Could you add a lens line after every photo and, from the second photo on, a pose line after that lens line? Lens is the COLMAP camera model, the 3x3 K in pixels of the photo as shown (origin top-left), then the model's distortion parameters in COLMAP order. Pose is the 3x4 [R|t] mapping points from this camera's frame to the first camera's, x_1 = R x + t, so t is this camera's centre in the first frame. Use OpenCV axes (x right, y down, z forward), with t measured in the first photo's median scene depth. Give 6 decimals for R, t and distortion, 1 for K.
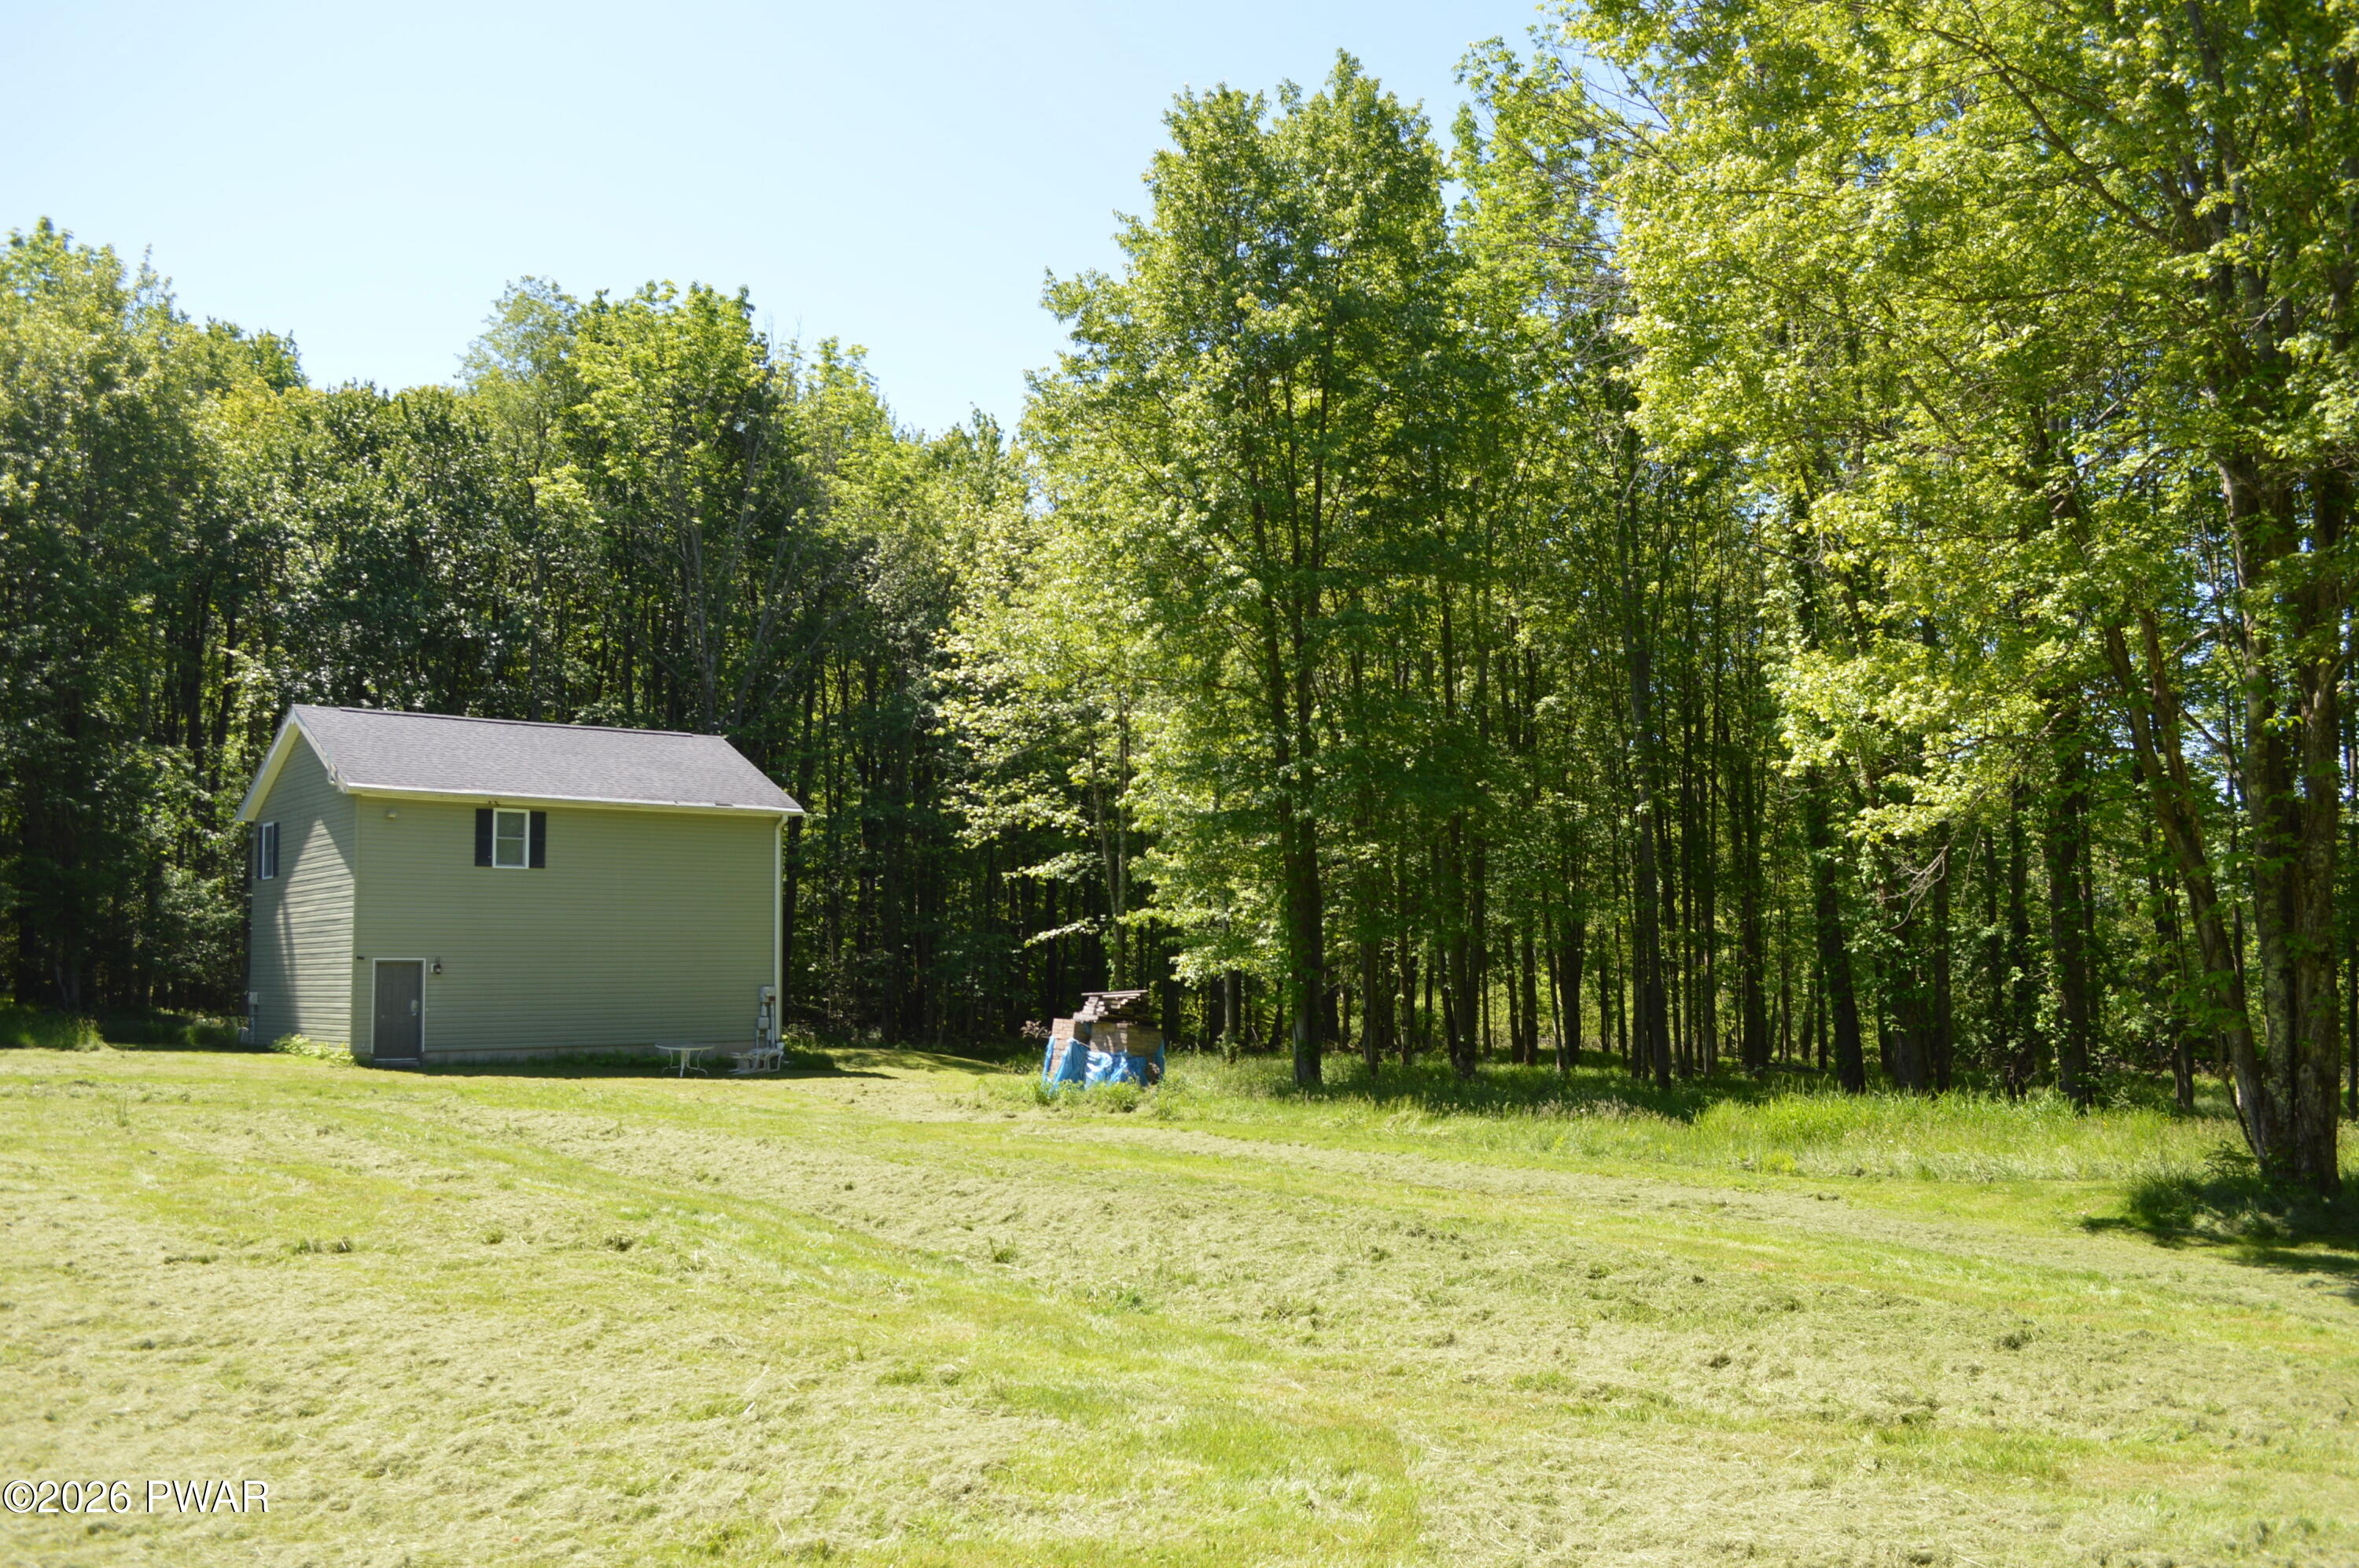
lens RADIAL K [[1832.8, 0, 1174.5], [0, 1832.8, 852.0], [0, 0, 1]] dist [-0.060843, 0.001384]
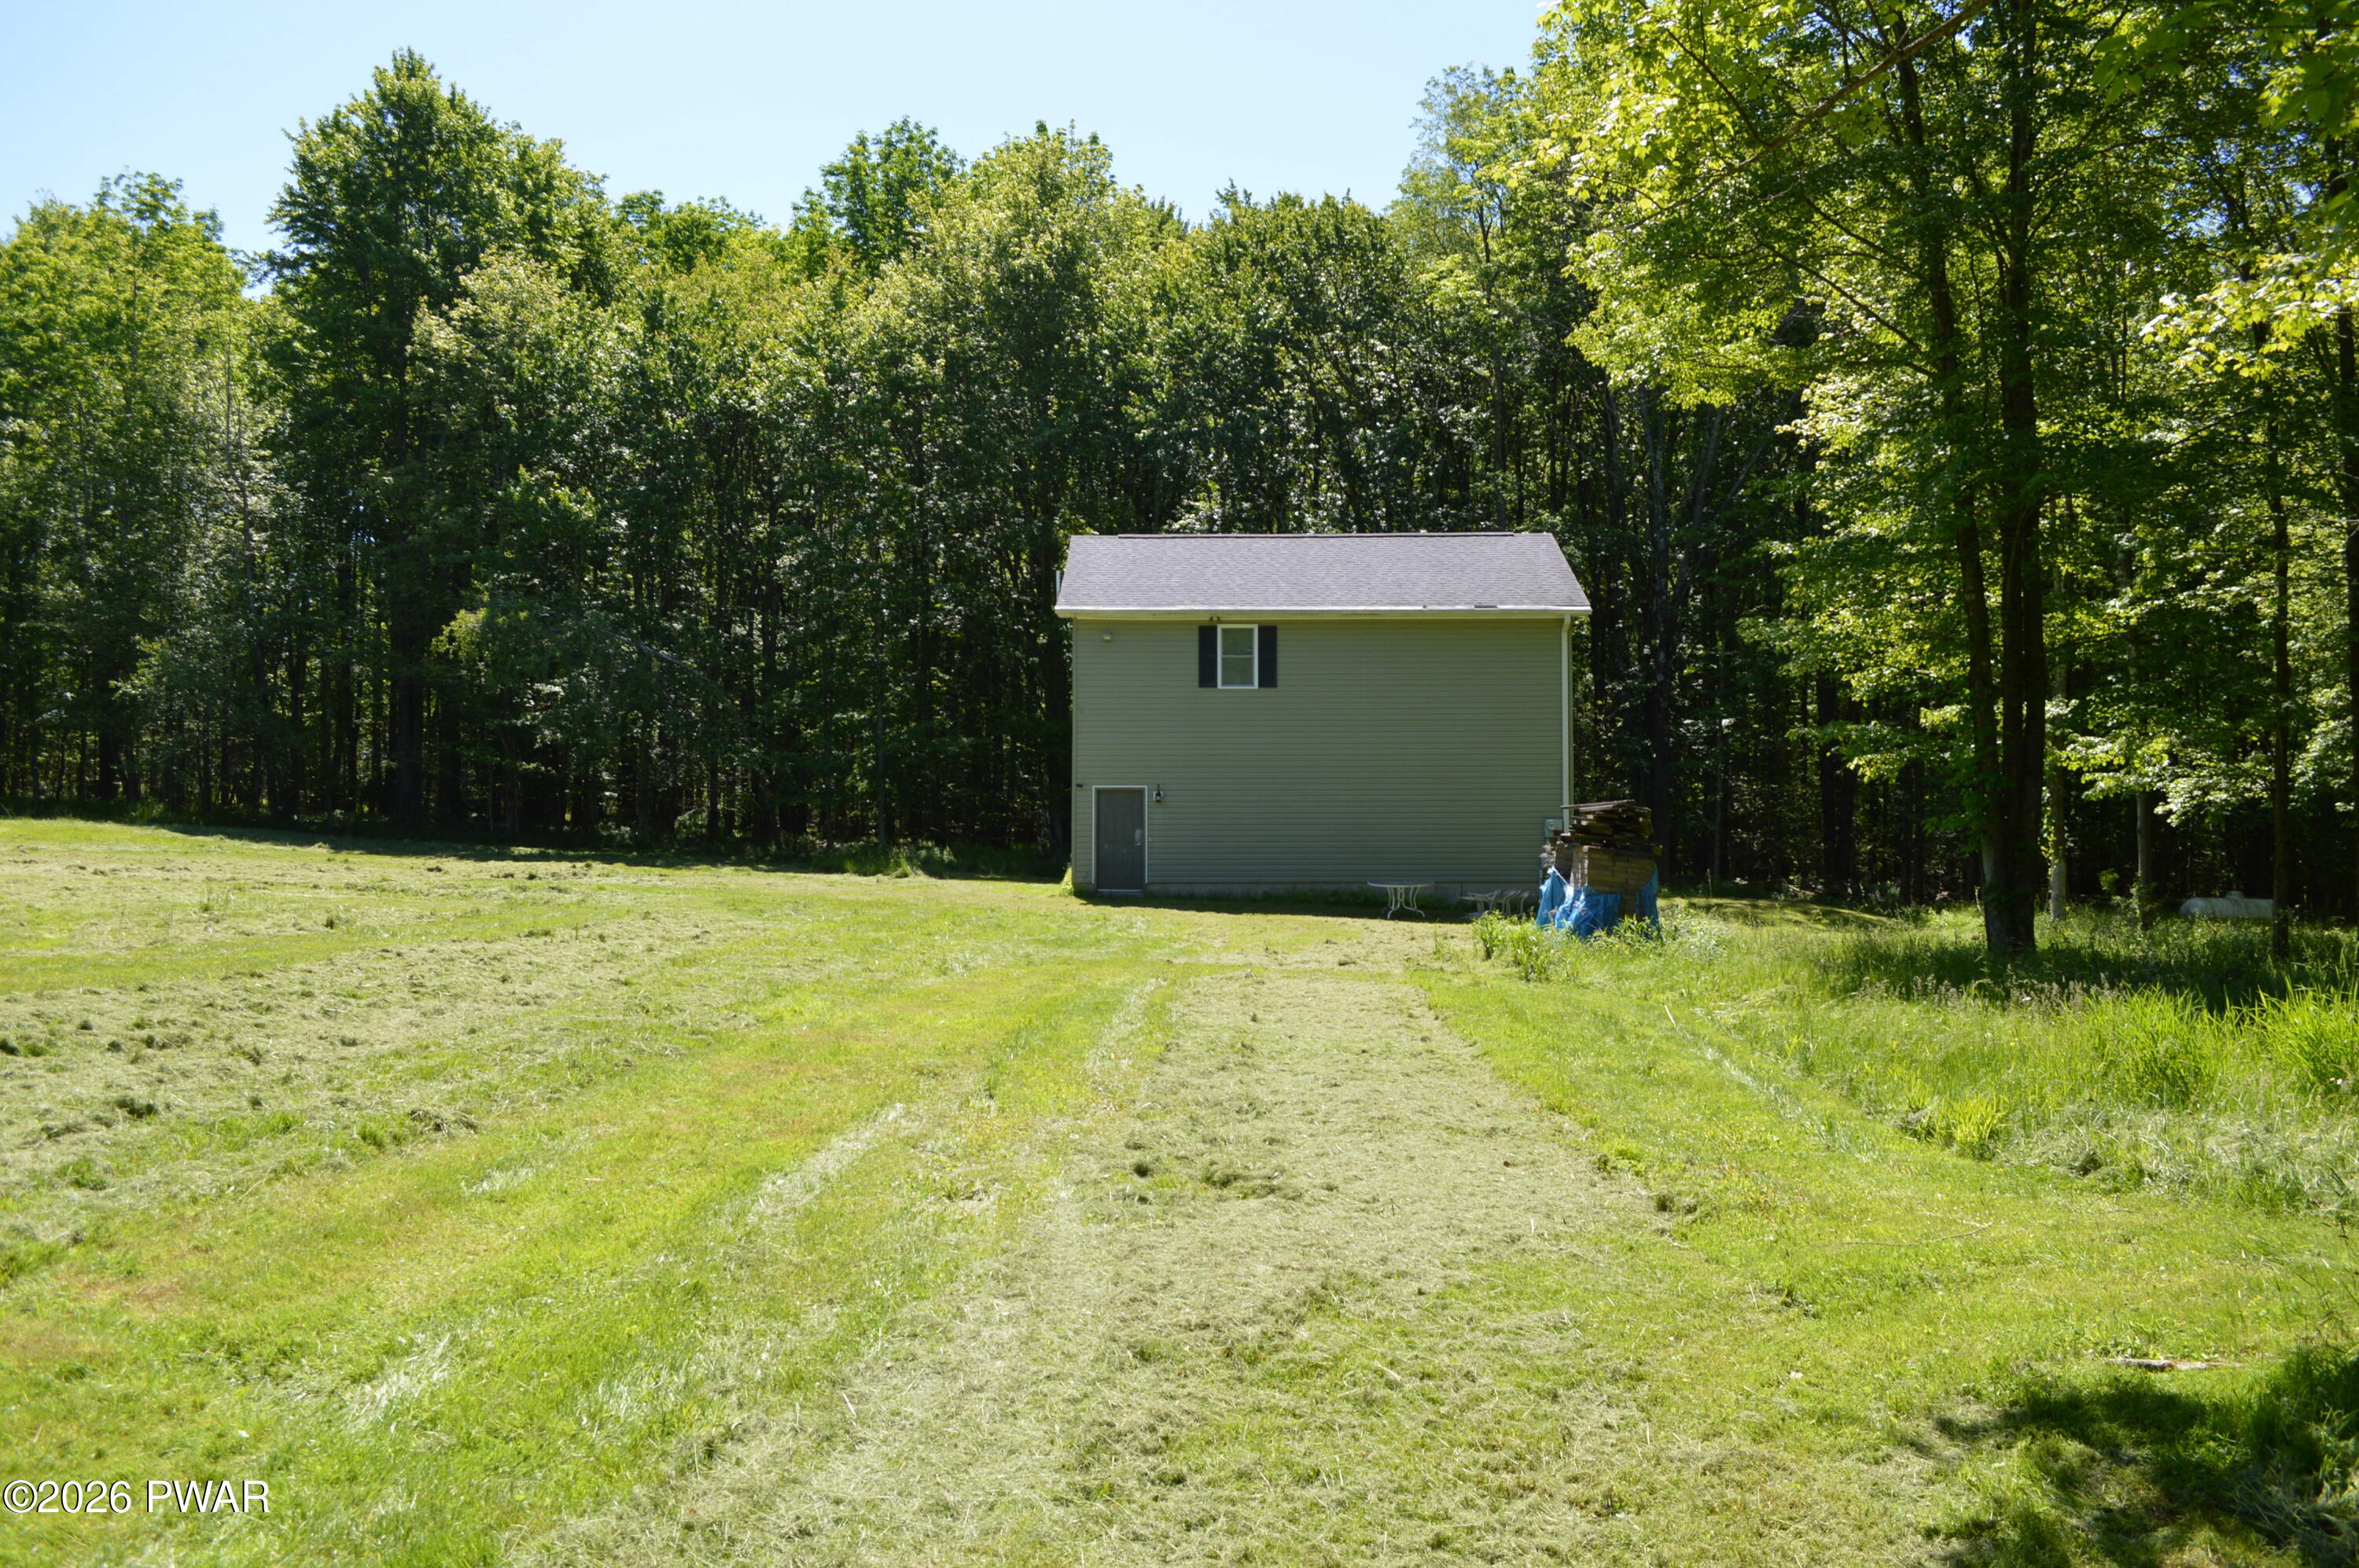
lens RADIAL K [[1832.8, 0, 1174.5], [0, 1832.8, 852.0], [0, 0, 1]] dist [-0.060843, 0.001384]
pose [[0.765239, 0.010056, -0.643667, 0.210901], [0.039087, 0.997307, 0.062051, 0.032543], [0.642558, -0.072643, 0.762786, 0.257988]]
